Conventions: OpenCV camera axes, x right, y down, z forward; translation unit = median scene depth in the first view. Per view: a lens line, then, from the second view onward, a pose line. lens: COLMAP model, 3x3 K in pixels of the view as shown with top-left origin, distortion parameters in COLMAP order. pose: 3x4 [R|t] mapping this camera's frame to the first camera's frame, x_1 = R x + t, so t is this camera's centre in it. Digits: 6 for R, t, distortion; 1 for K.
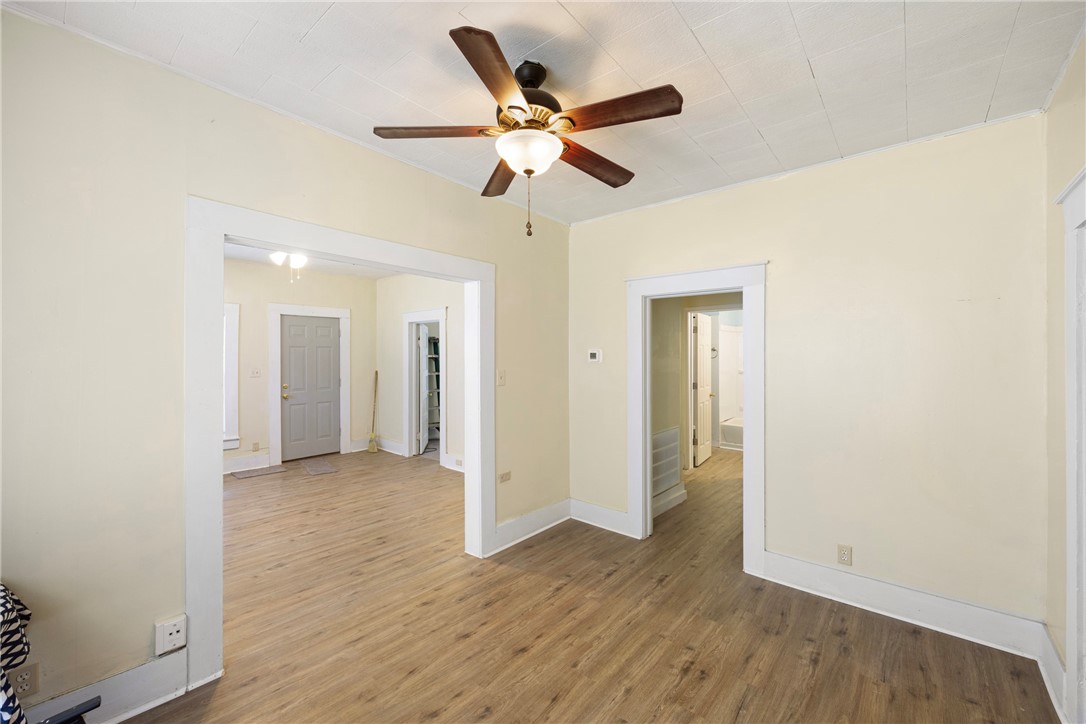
lens RADIAL K [[443.1, 0, 542.9], [0, 443.1, 357.1], [0, 0, 1]] dist [-0.012654, -0.000148]
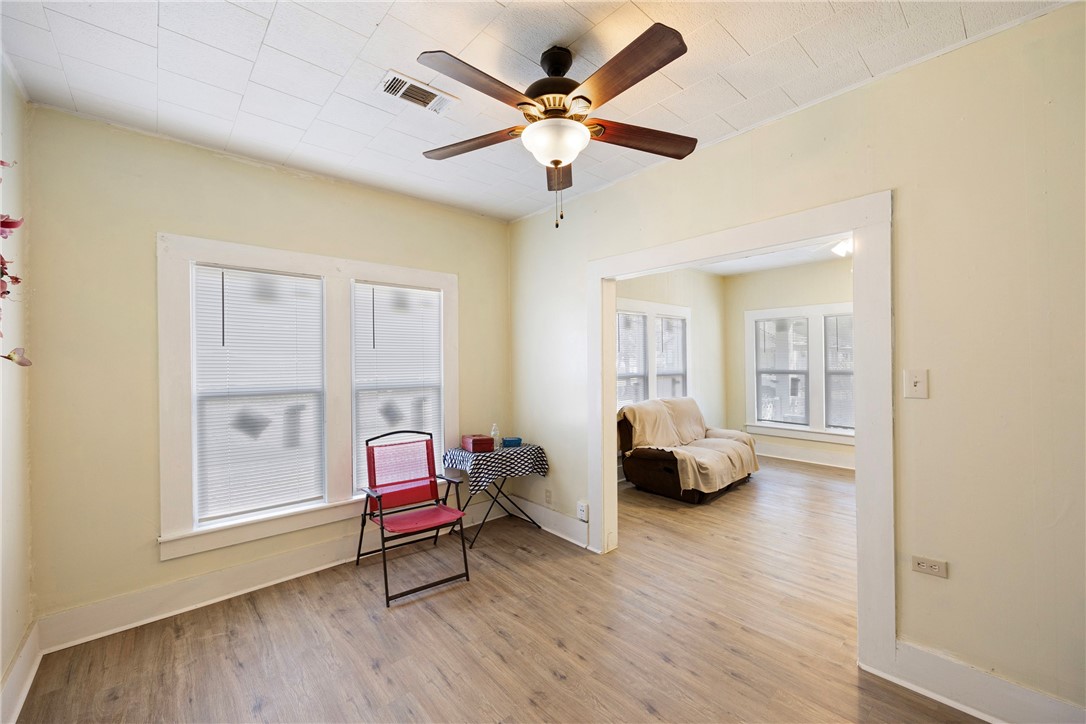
lens RADIAL K [[443.1, 0, 544.3], [0, 443.1, 363.2], [0, 0, 1]] dist [-0.012654, -0.000148]
pose [[-0.152751, 0.009922, -0.988215, 0.793700], [0.010359, 0.999911, 0.008438, 0.015655], [0.988210, -0.008948, -0.152841, 0.946174]]
